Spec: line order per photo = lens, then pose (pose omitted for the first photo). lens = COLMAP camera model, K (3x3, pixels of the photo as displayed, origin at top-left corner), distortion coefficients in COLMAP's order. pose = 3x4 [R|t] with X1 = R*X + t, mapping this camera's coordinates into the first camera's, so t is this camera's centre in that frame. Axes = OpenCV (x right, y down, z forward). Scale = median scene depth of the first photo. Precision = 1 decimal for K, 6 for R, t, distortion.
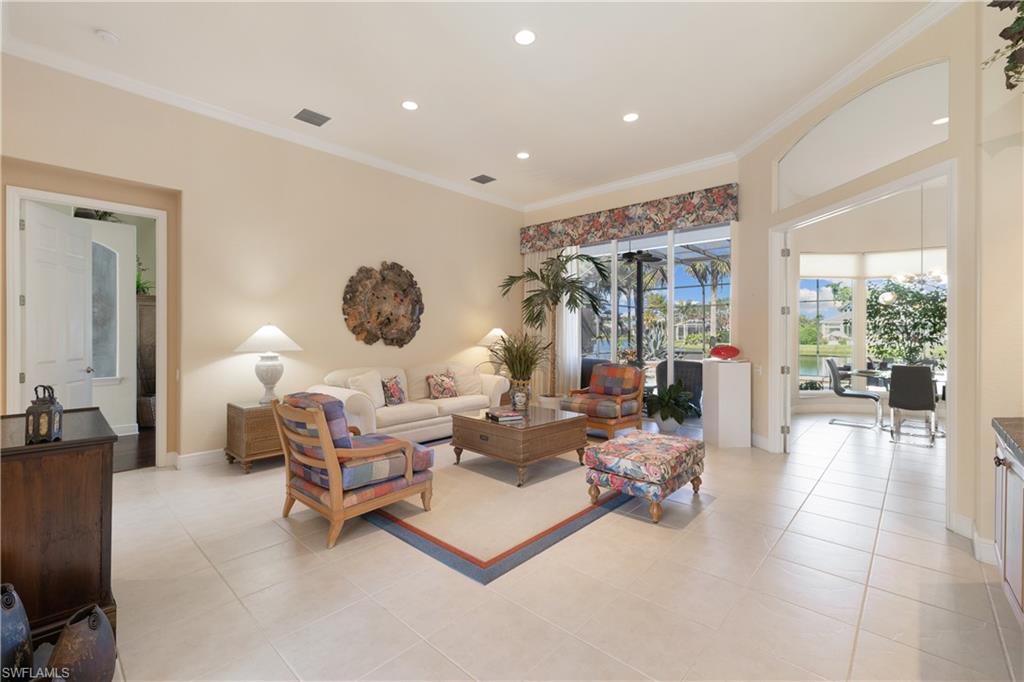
lens RADIAL K [[446.8, 0, 508.9], [0, 446.8, 336.5], [0, 0, 1]] dist [0.001572, 0.000348]
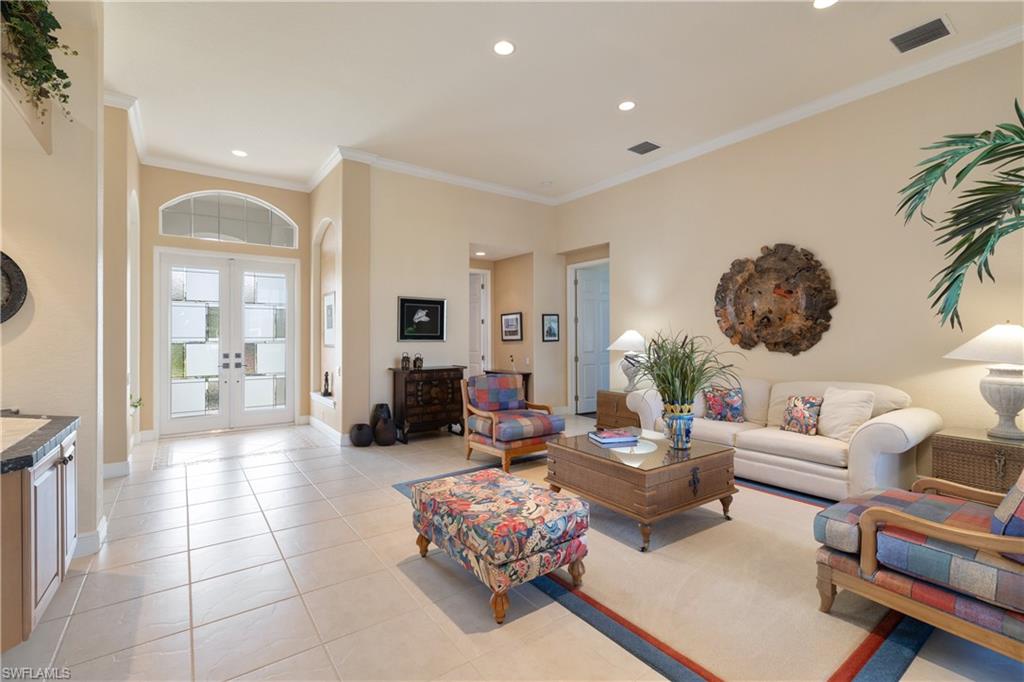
lens RADIAL K [[446.8, 0, 508.9], [0, 446.8, 336.5], [0, 0, 1]] dist [0.001572, 0.000348]
pose [[-0.199941, -0.003438, -0.979802, 0.596116], [-0.009772, 0.999951, -0.001514, -0.000925], [0.979759, 0.009272, -0.199964, 0.711938]]
